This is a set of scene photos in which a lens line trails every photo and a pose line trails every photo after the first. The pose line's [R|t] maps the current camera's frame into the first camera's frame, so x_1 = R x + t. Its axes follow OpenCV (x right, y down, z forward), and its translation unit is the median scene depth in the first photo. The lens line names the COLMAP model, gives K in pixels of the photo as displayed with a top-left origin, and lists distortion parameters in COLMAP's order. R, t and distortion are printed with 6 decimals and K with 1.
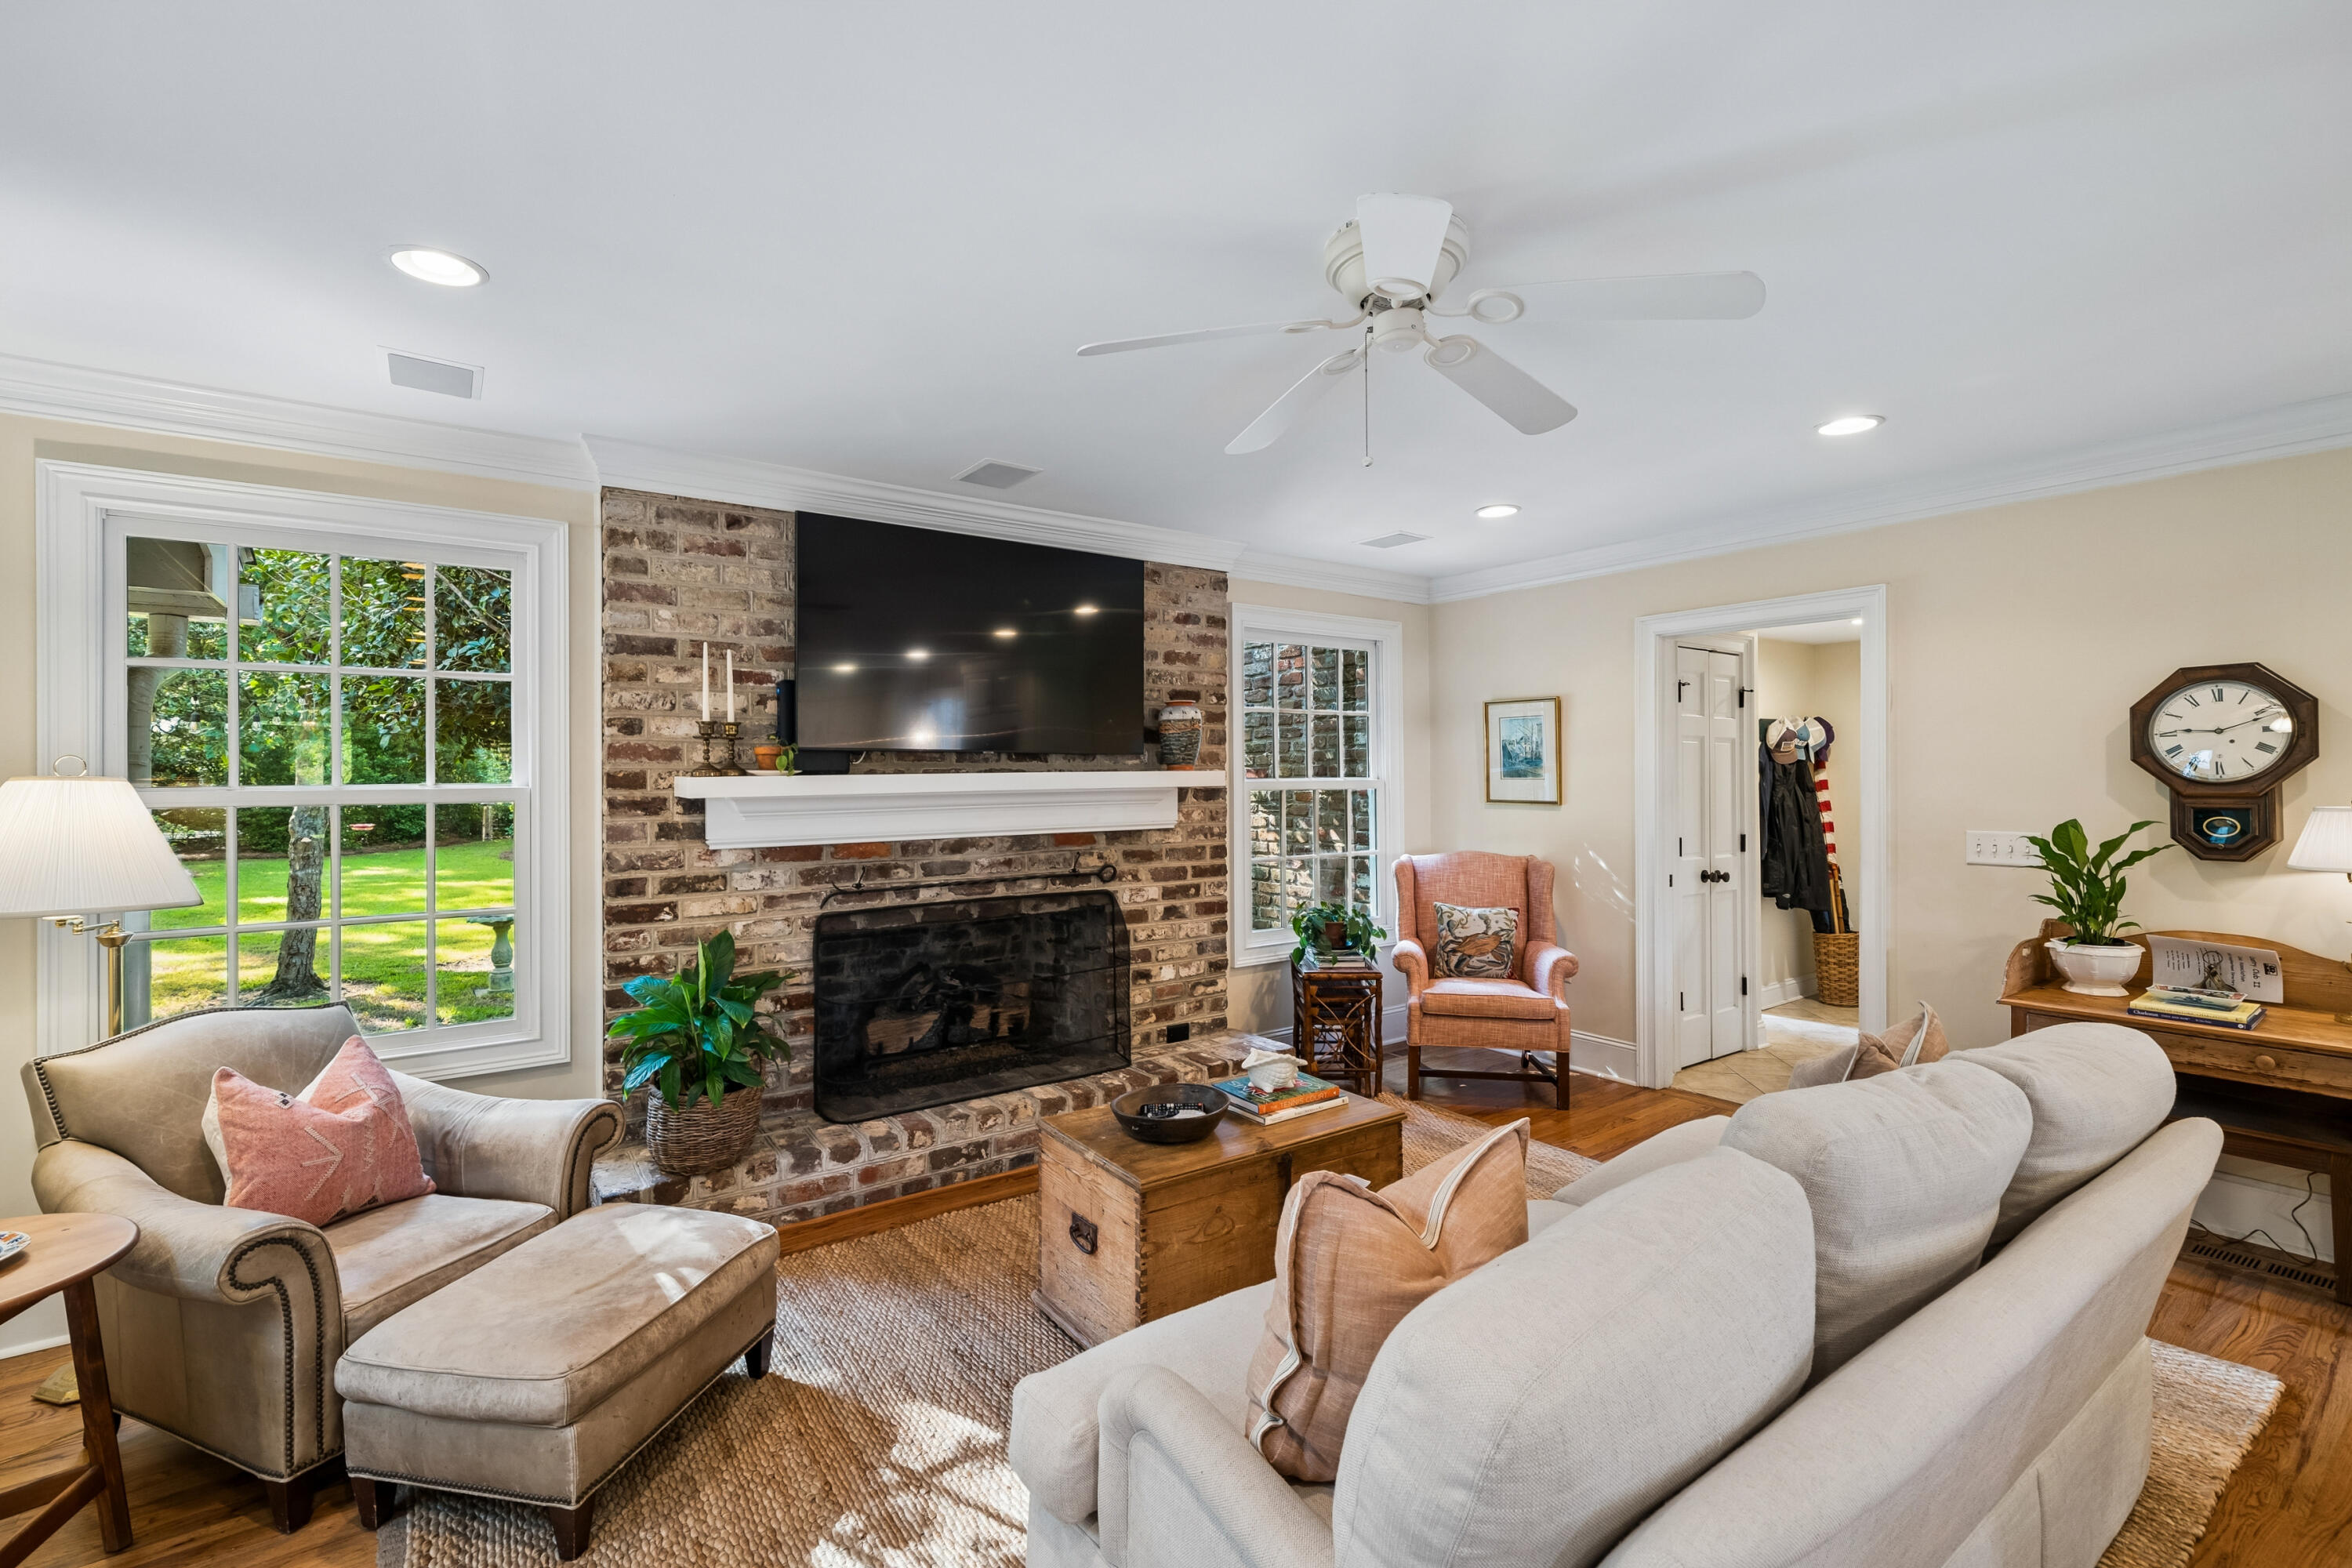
lens RADIAL K [[1045.6, 0, 1157.1], [0, 1045.6, 776.5], [0, 0, 1]] dist [0.001287, 0.000821]
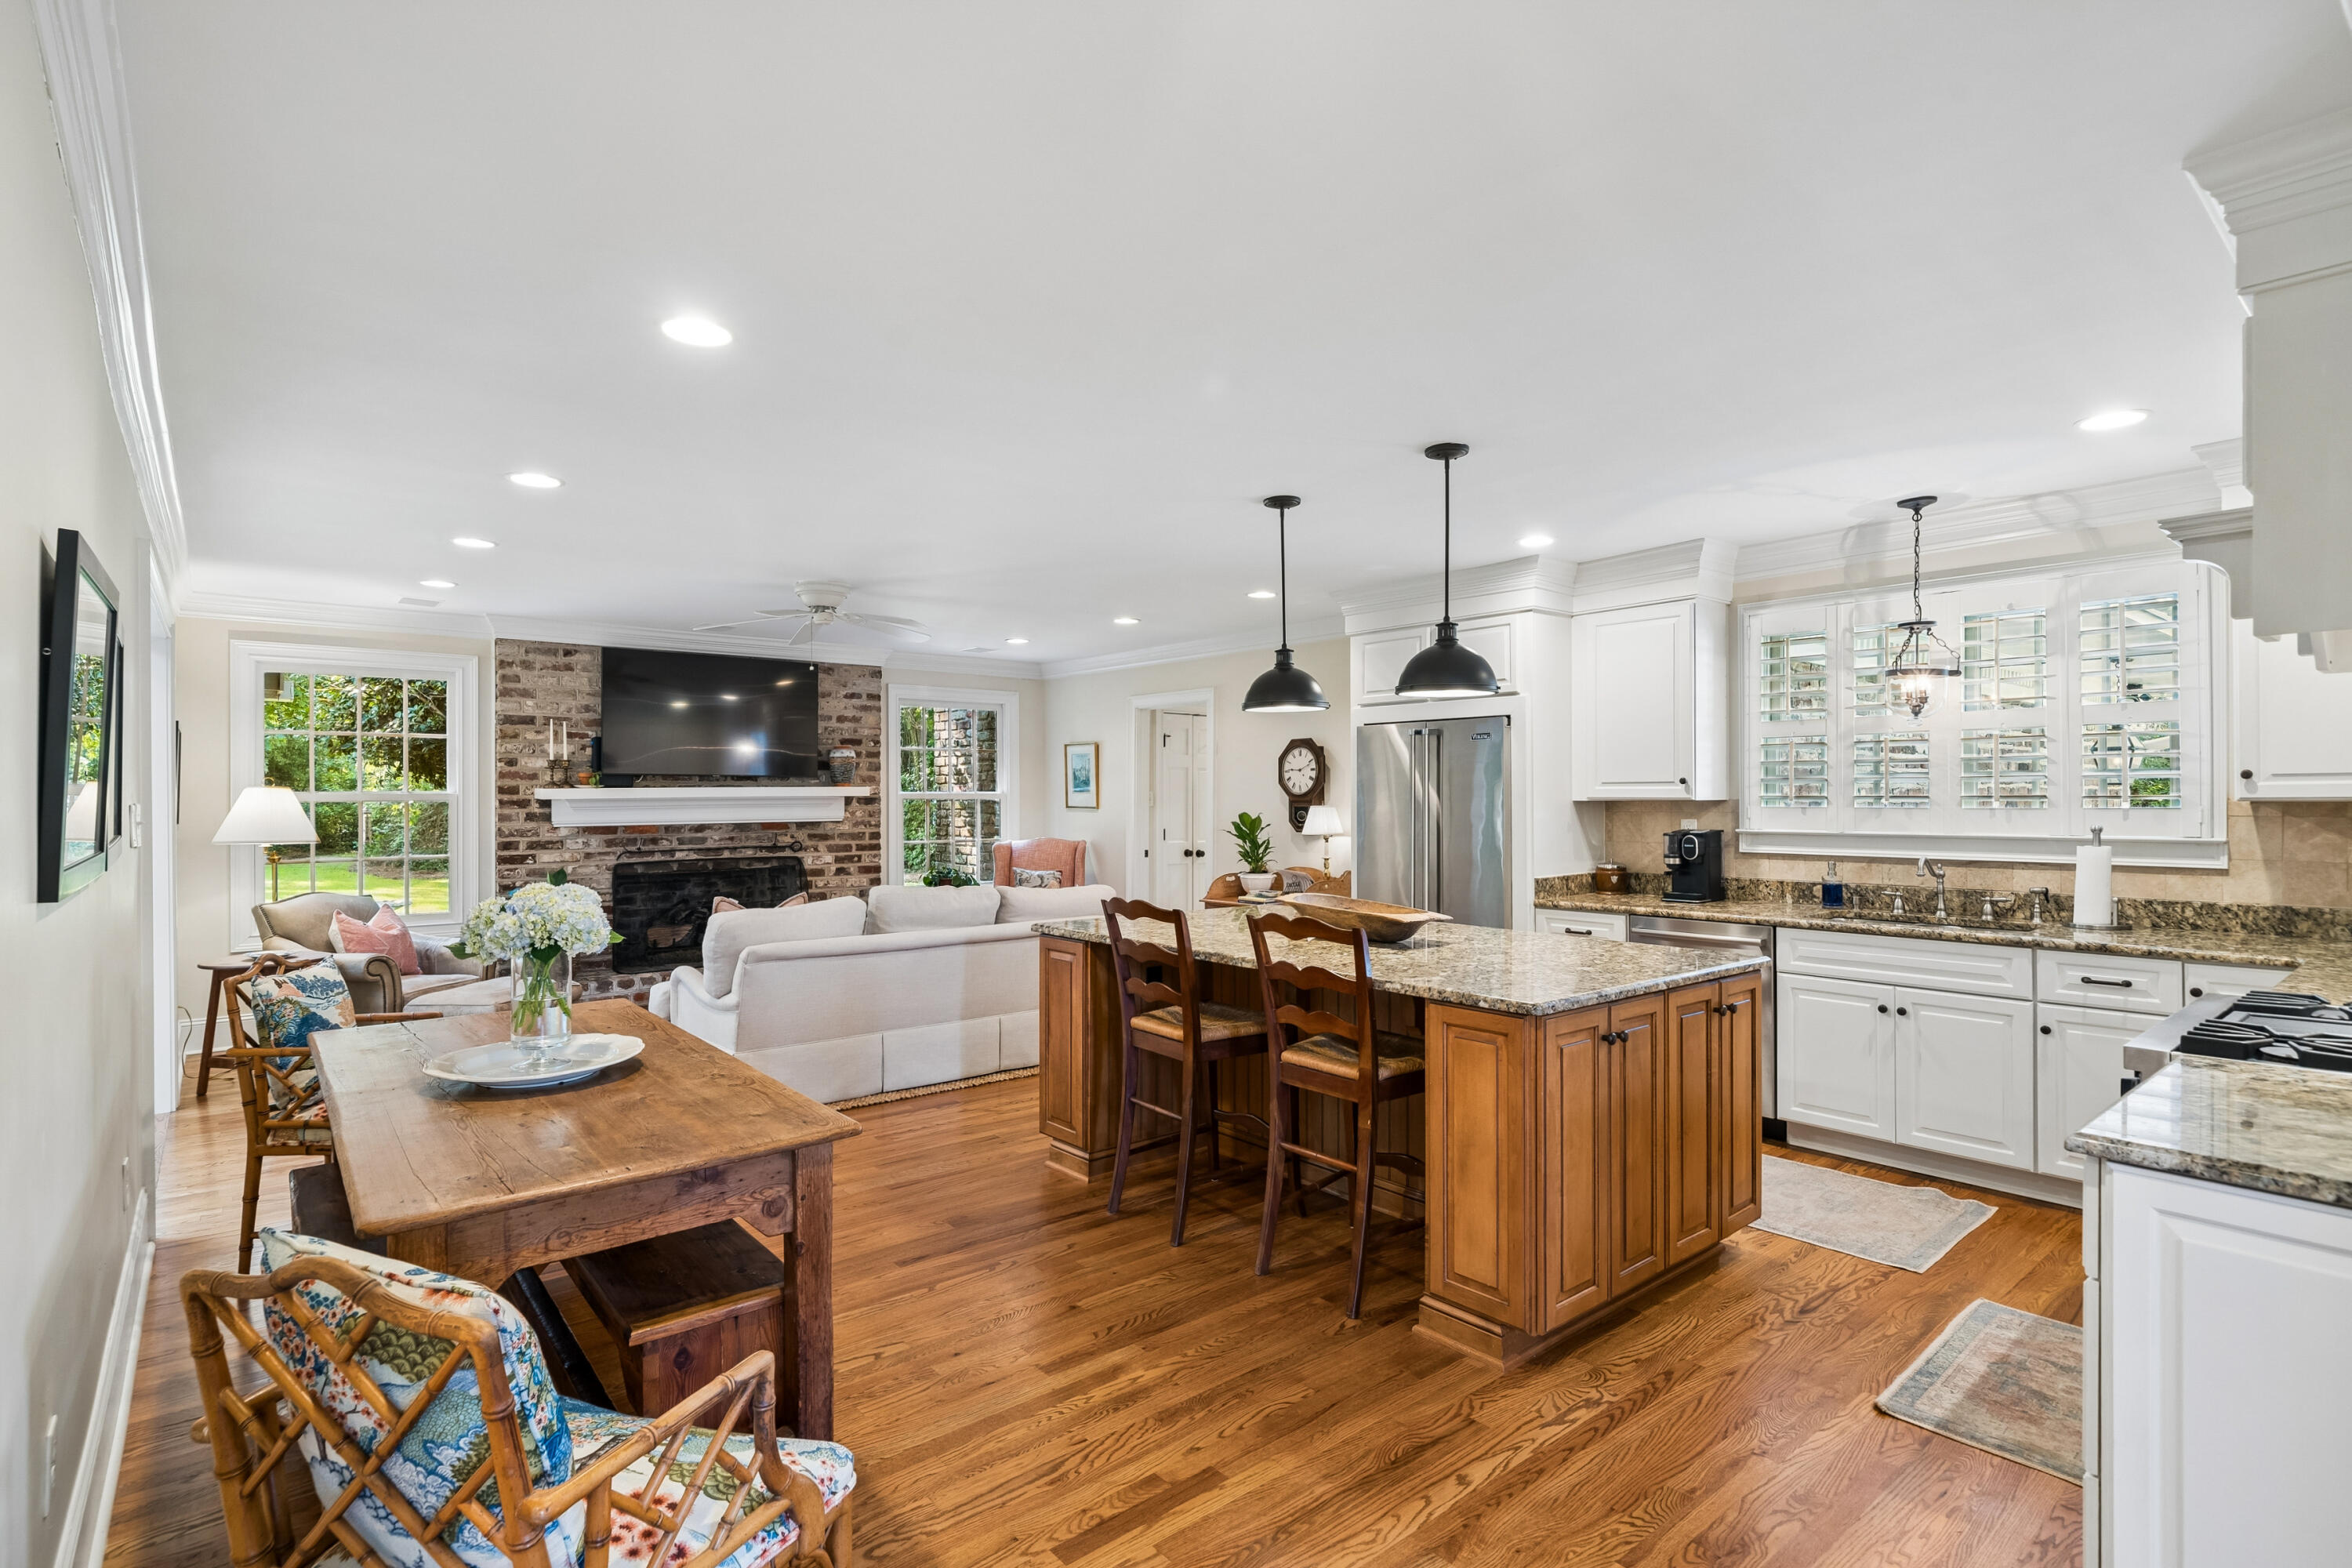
lens RADIAL K [[1161.8, 0, 1164.1], [0, 1161.8, 799.0], [0, 0, 1]] dist [0.001630, -0.000039]
pose [[0.997735, 0.004687, 0.067110, 0.458491], [-0.004984, 0.999979, 0.004256, 0.004308], [-0.067089, -0.004581, 0.997736, -1.008879]]
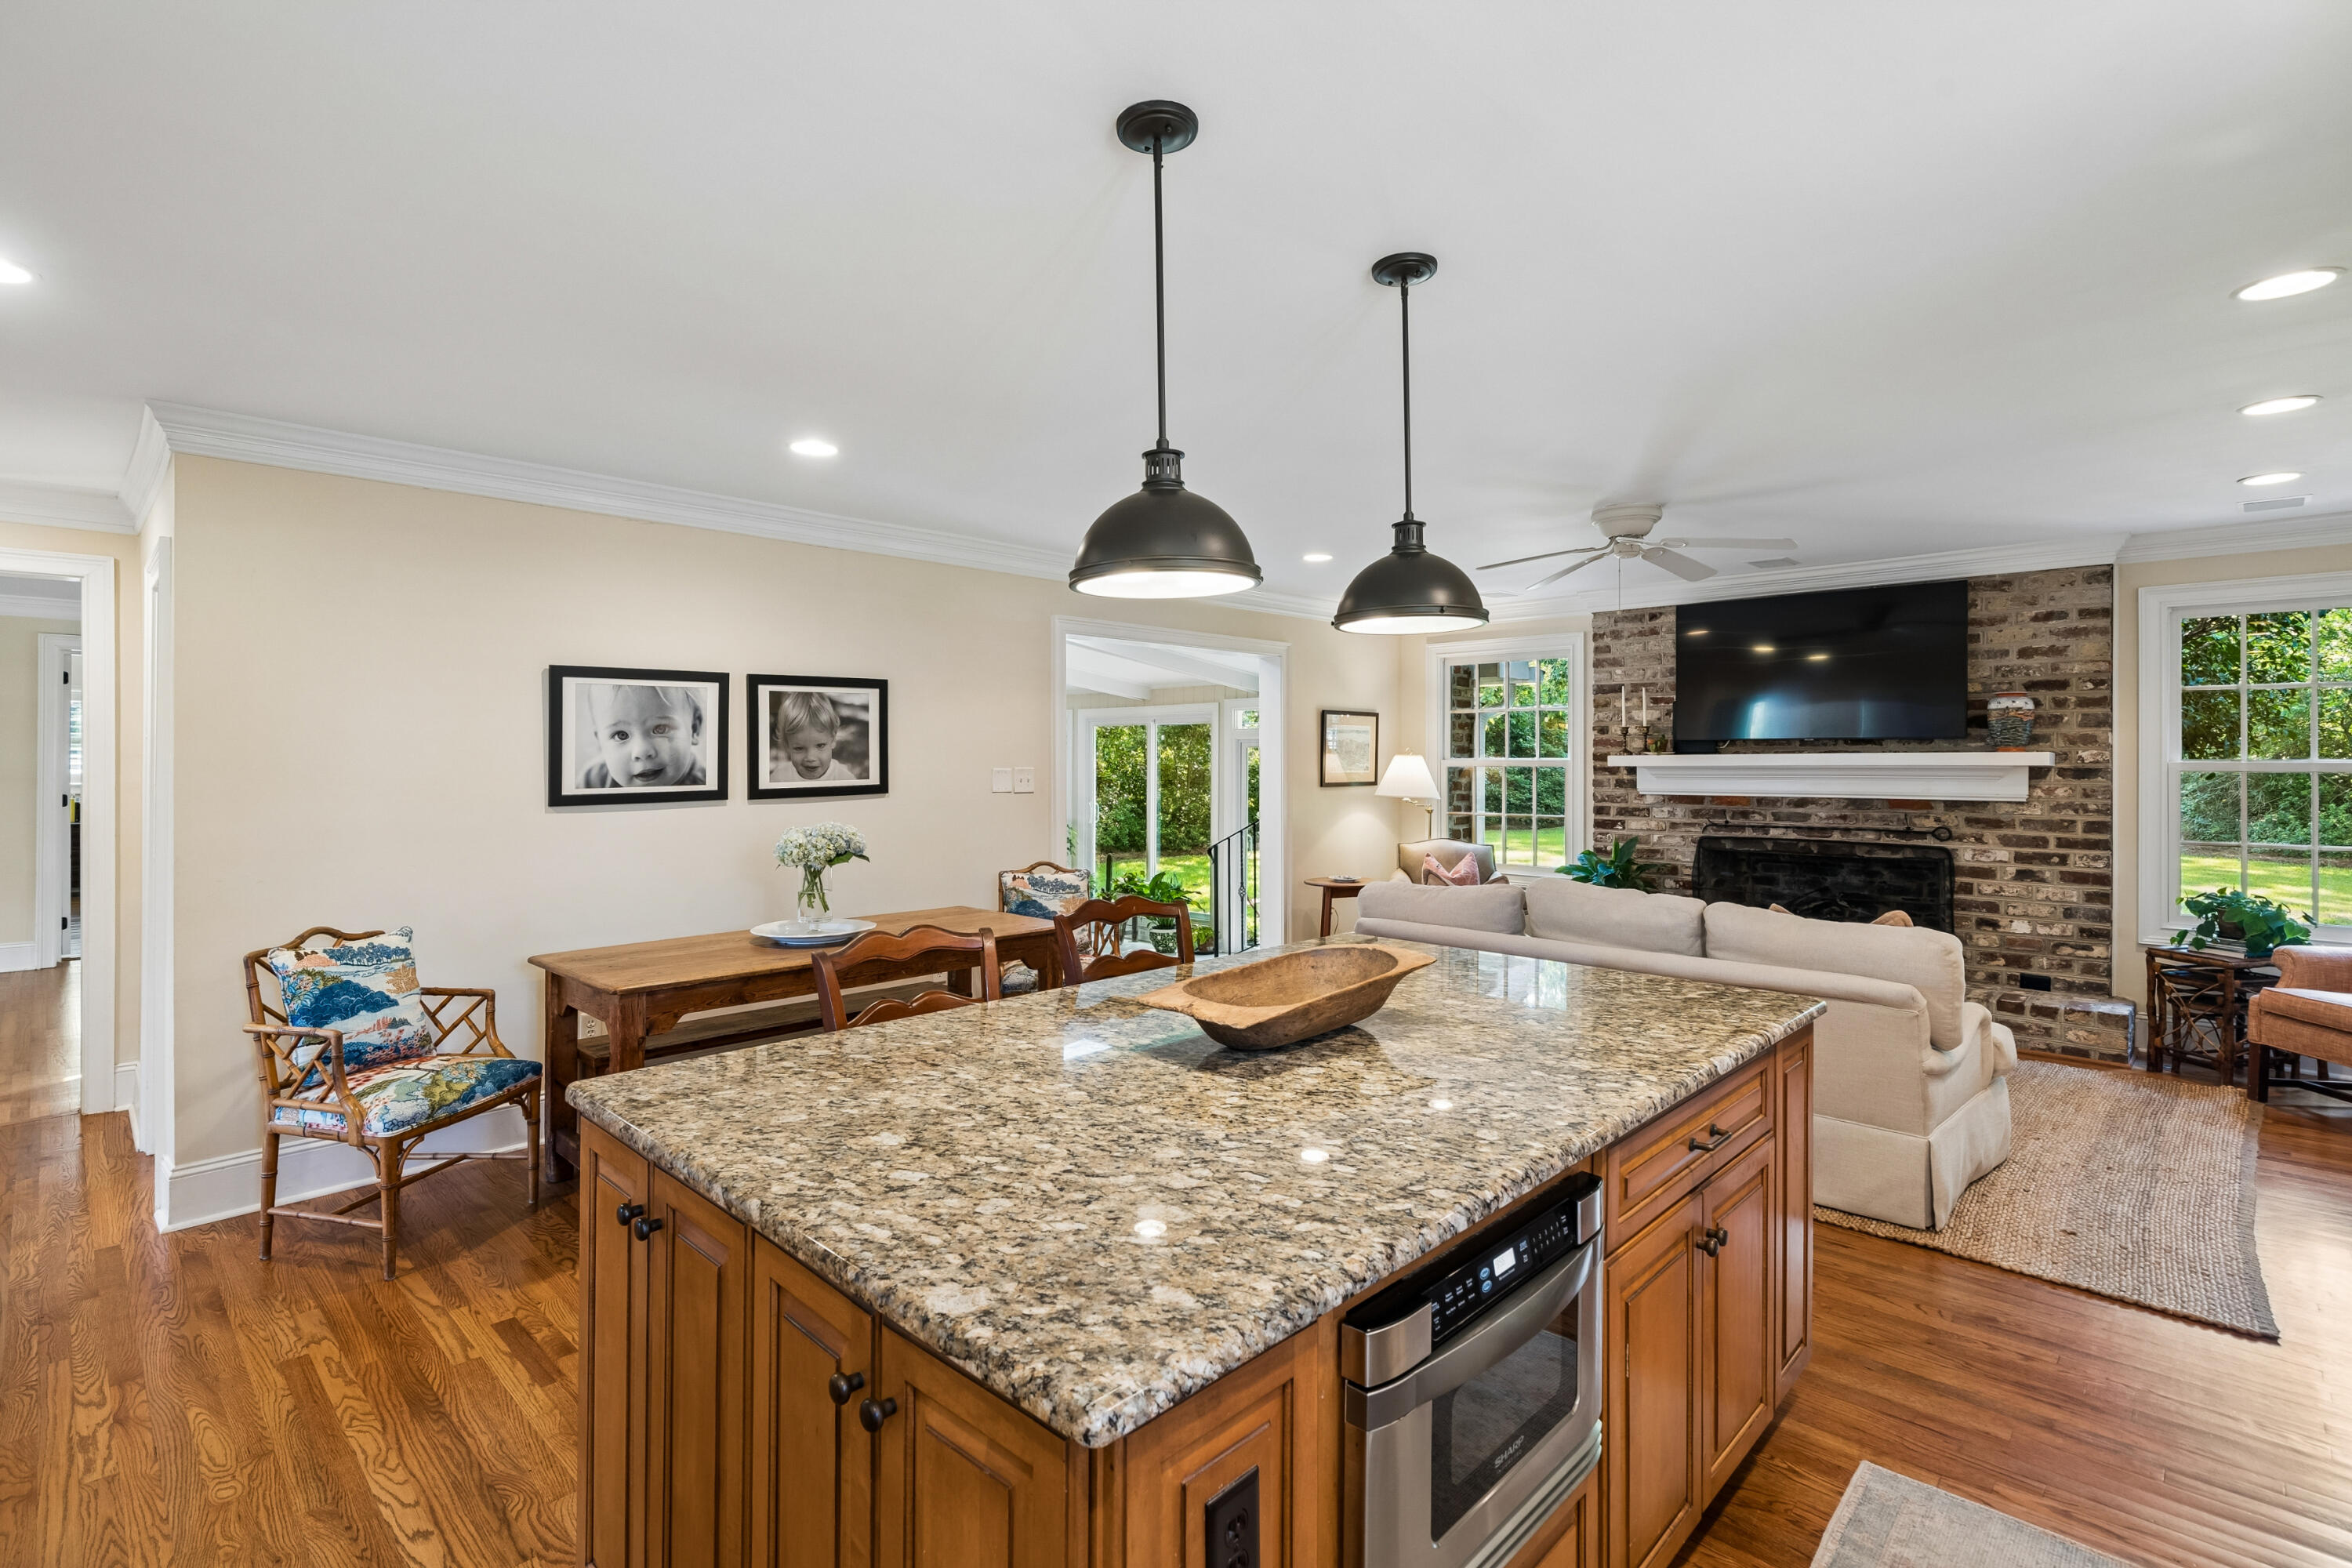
lens RADIAL K [[1098.6, 0, 1141.0], [0, 1098.6, 762.8], [0, 0, 1]] dist [-0.002034, 0.001761]
pose [[0.158376, 0.012346, -0.987302, 1.188156], [0.000407, 0.999921, 0.012569, -0.010026], [0.987379, -0.002392, 0.158359, -0.169329]]
